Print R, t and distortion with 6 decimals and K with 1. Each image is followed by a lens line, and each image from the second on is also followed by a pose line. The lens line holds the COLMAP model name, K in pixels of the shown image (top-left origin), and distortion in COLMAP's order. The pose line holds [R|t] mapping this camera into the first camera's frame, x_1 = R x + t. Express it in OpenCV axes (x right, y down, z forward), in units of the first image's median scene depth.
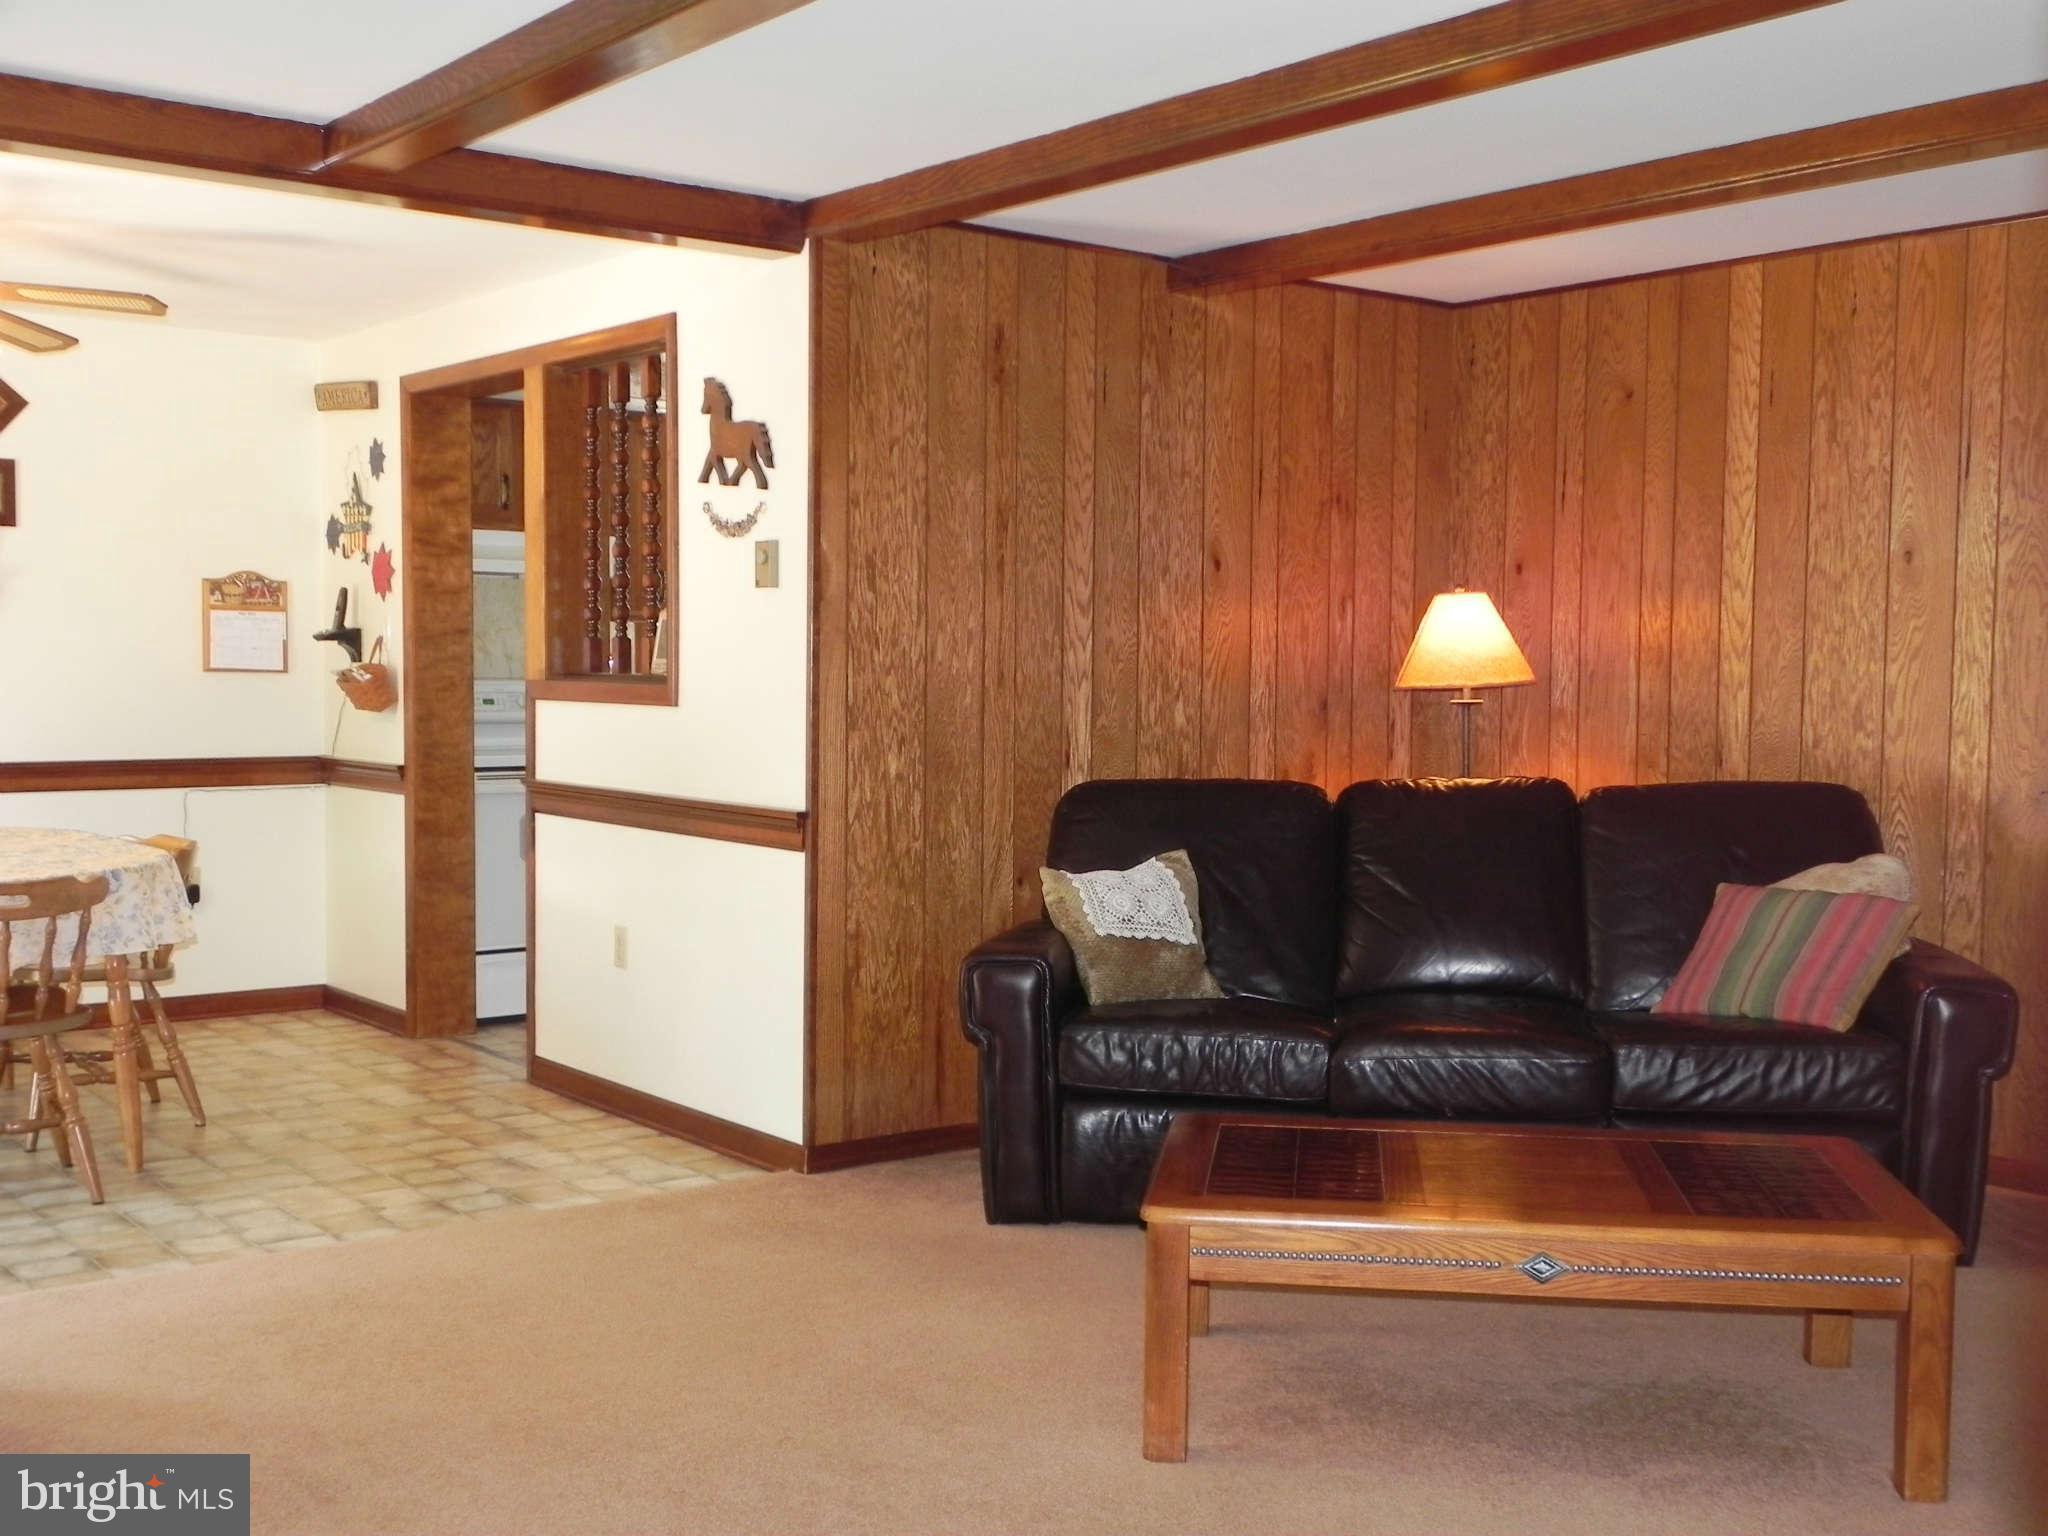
lens RADIAL K [[2154.6, 0, 1023.5], [0, 2154.6, 764.2], [0, 0, 1]] dist [-0.018614, 0.000000]
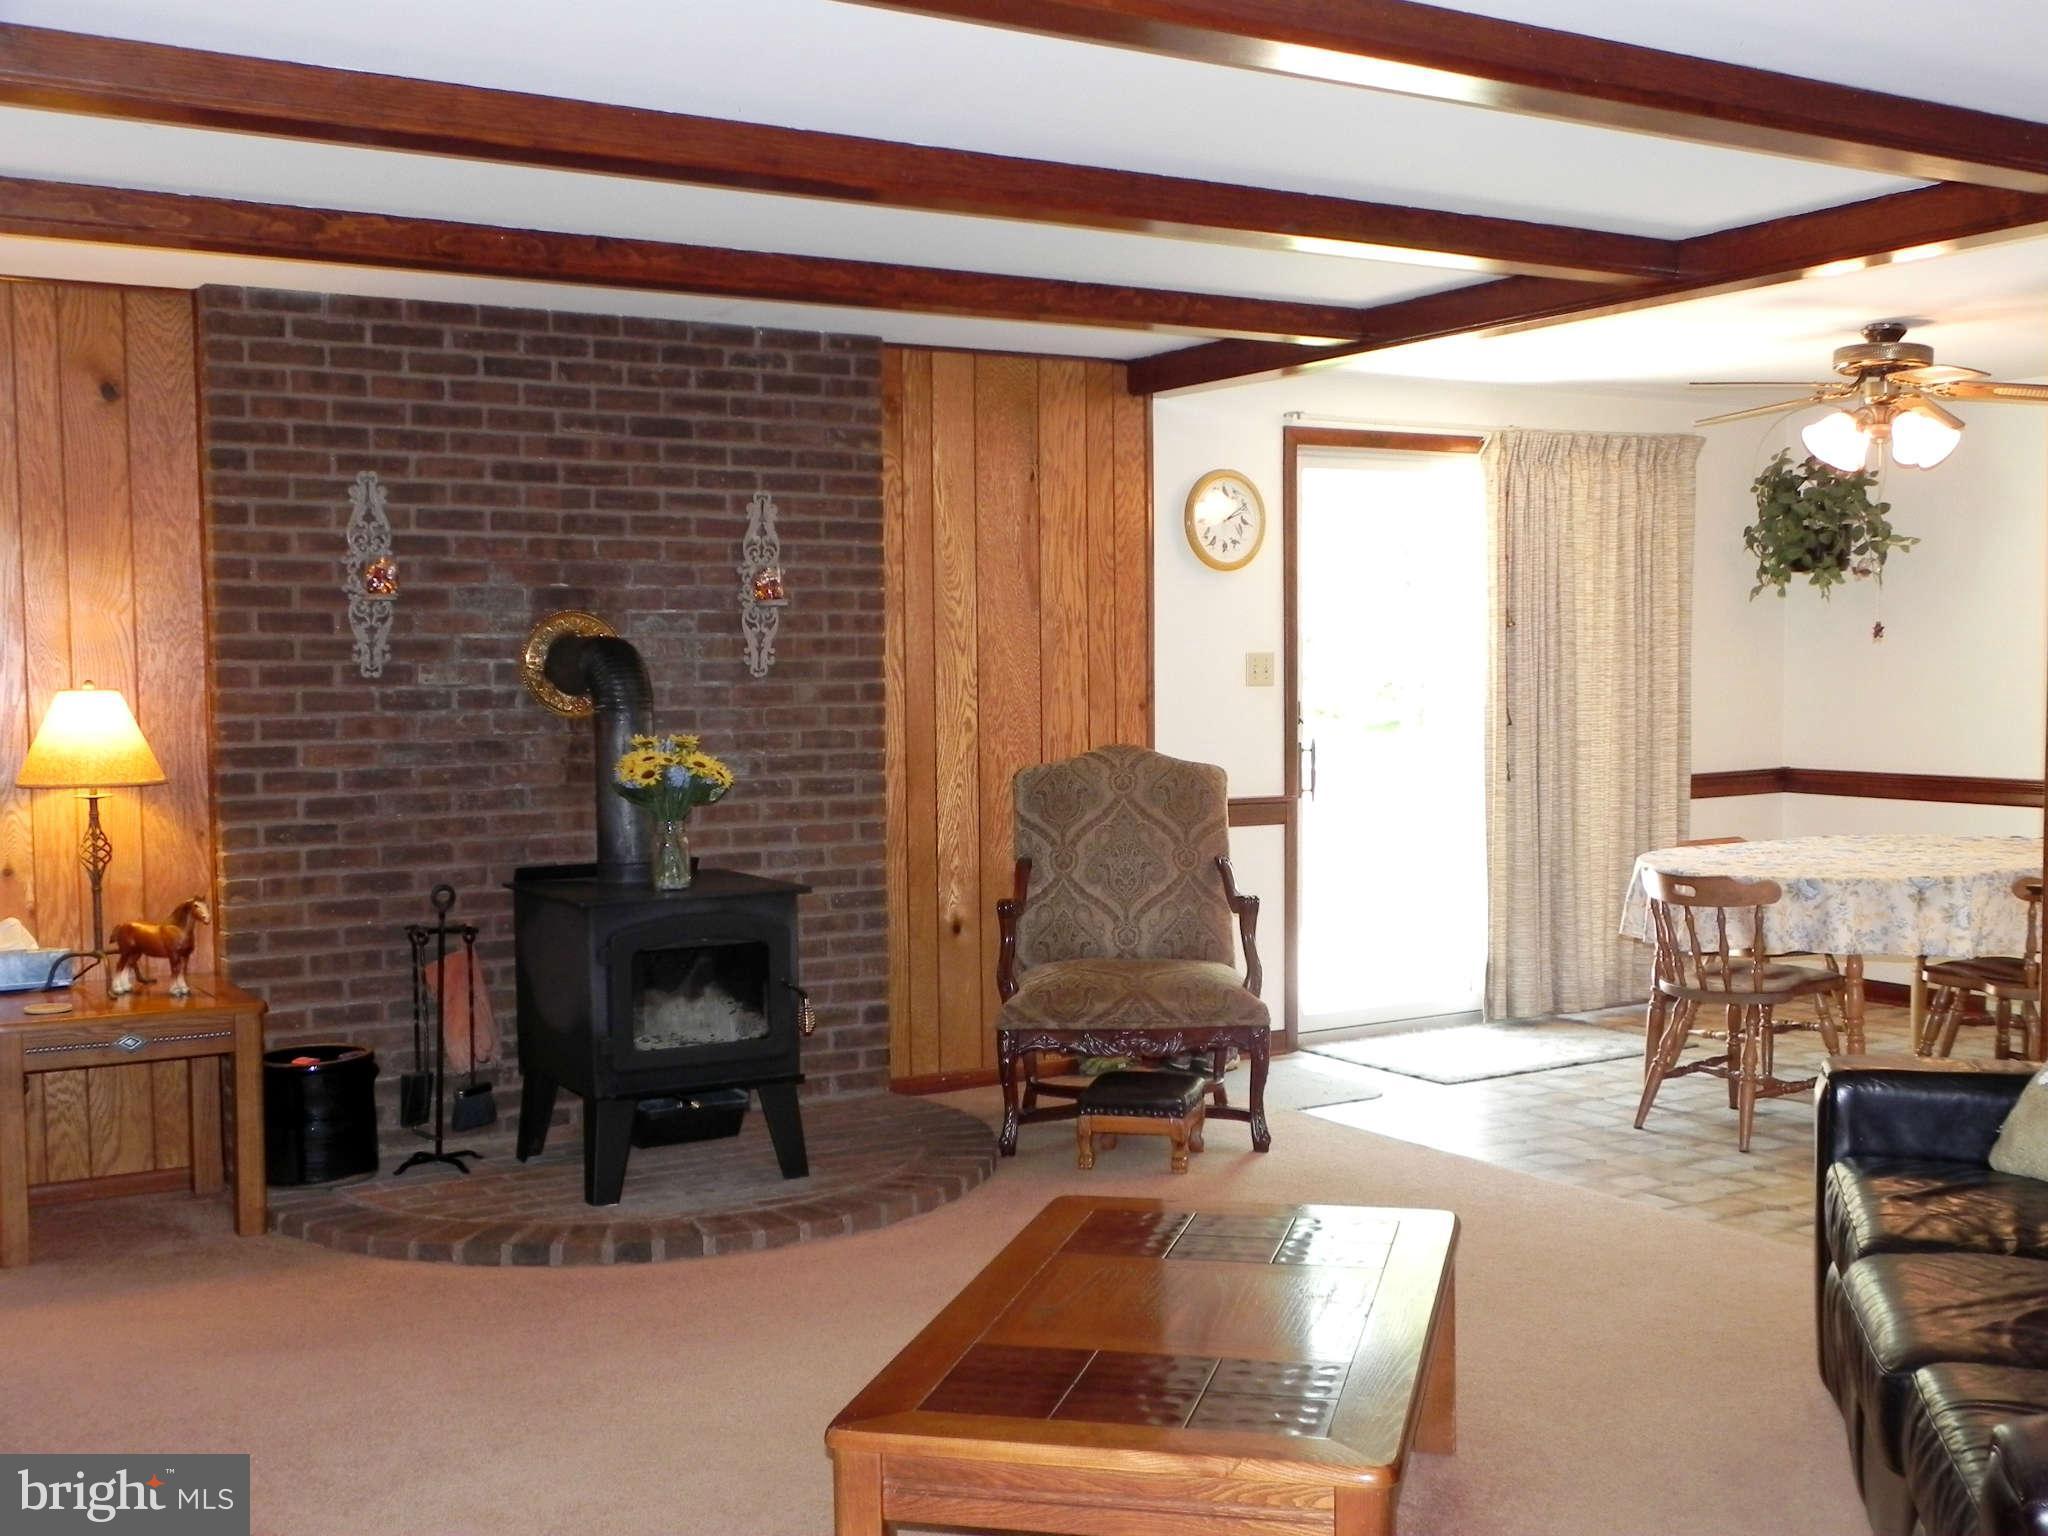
lens RADIAL K [[2154.6, 0, 1028.3], [0, 2154.6, 765.8], [0, 0, 1]] dist [-0.018614, 0.000000]
pose [[-0.140109, 0.033300, -0.989576, 0.772413], [-0.037113, 0.998555, 0.038856, -0.040805], [0.989440, 0.042170, -0.138671, 0.729635]]
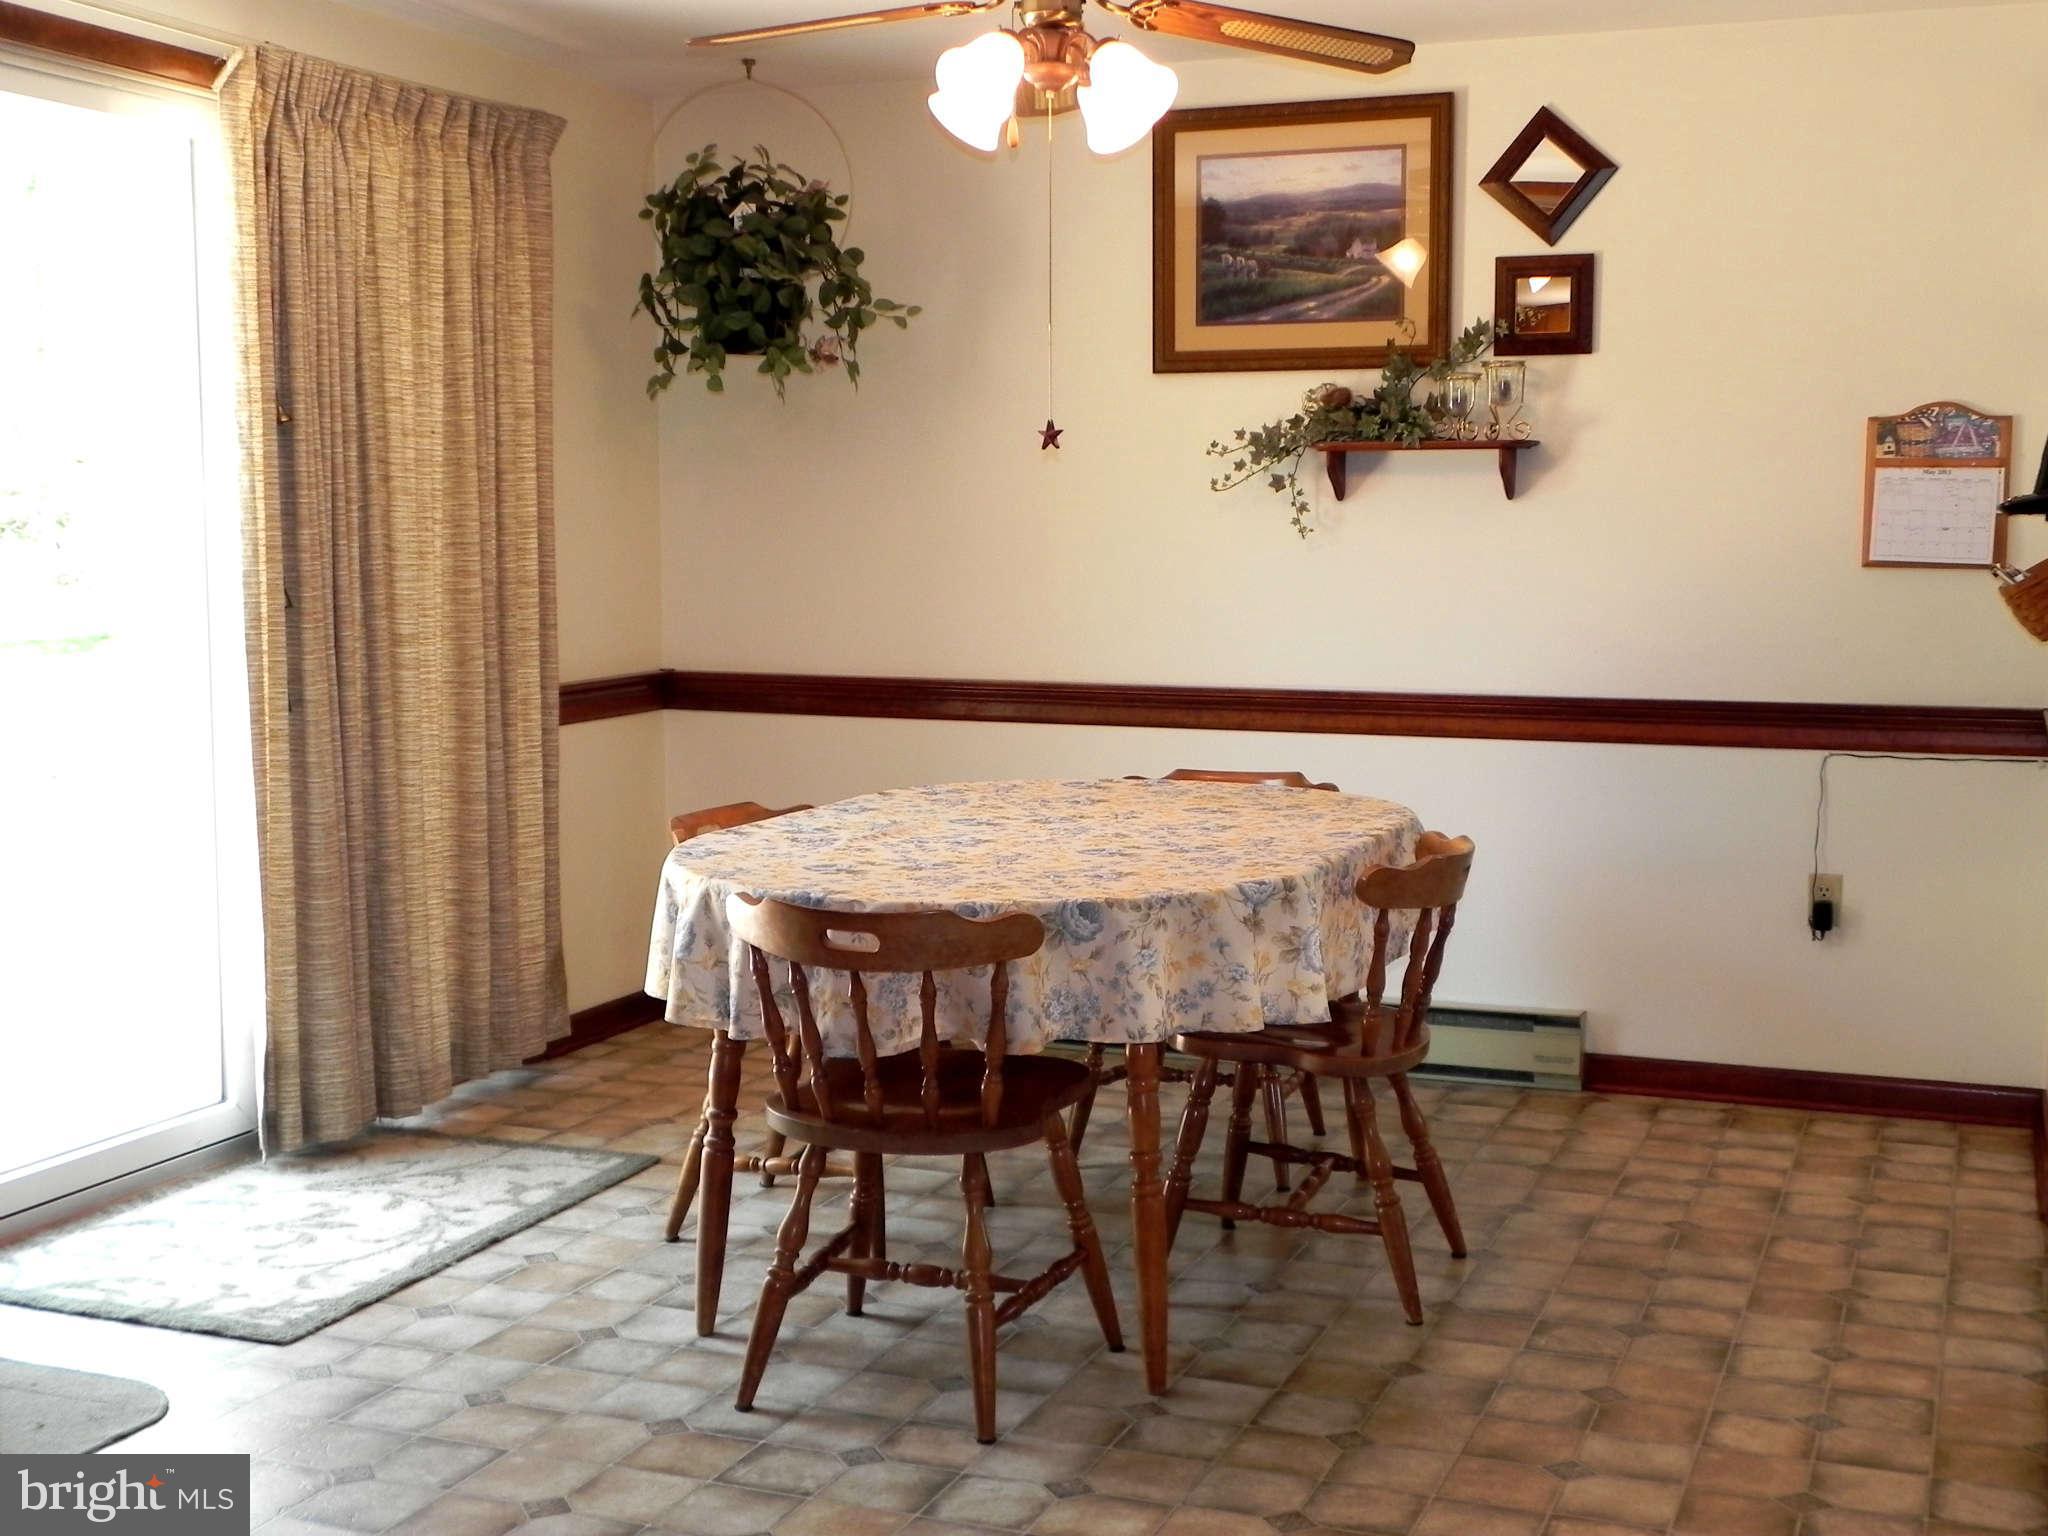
lens RADIAL K [[2369.1, 0, 1029.4], [0, 2369.1, 789.0], [0, 0, 1]] dist [-0.001140, 0.000000]
pose [[0.505757, 0.081997, -0.858770, 0.137030], [-0.034879, 0.996602, 0.074617, -0.031471], [0.861971, -0.007785, 0.506899, 0.639127]]
